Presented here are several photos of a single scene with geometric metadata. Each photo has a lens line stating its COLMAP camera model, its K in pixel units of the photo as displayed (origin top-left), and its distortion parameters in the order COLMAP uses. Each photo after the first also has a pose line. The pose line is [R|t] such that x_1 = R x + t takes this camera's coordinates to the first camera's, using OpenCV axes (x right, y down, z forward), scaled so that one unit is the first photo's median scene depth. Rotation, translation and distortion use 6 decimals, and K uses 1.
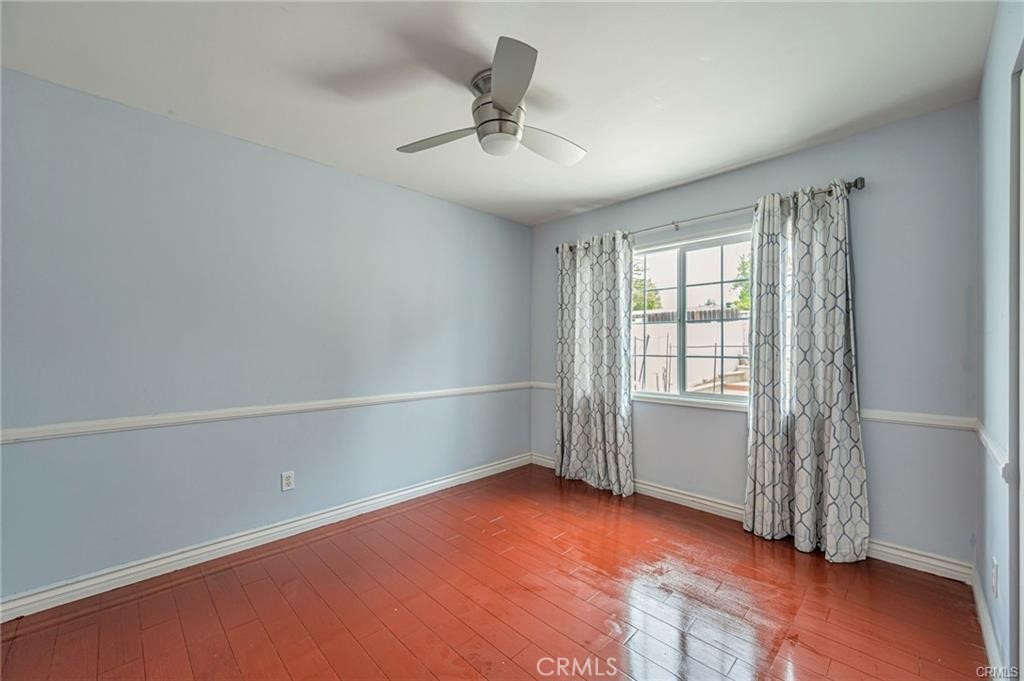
lens RADIAL K [[430.5, 0, 531.9], [0, 430.5, 341.0], [0, 0, 1]] dist [-0.000180, -0.000227]
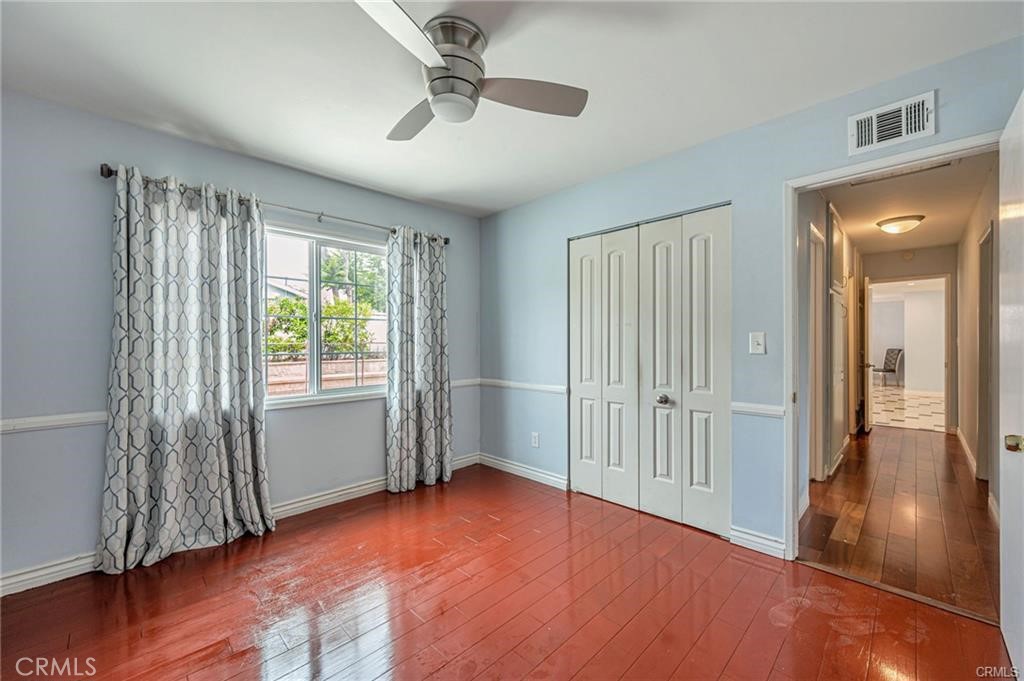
lens RADIAL K [[404.3, 0, 516.6], [0, 404.3, 337.1], [0, 0, 1]] dist [0.000401, -0.000110]
pose [[-0.024384, 0.017174, 0.999555, -0.593165], [0.001688, 0.999852, -0.017138, 0.016878], [-0.999701, 0.001269, -0.024409, 0.605588]]
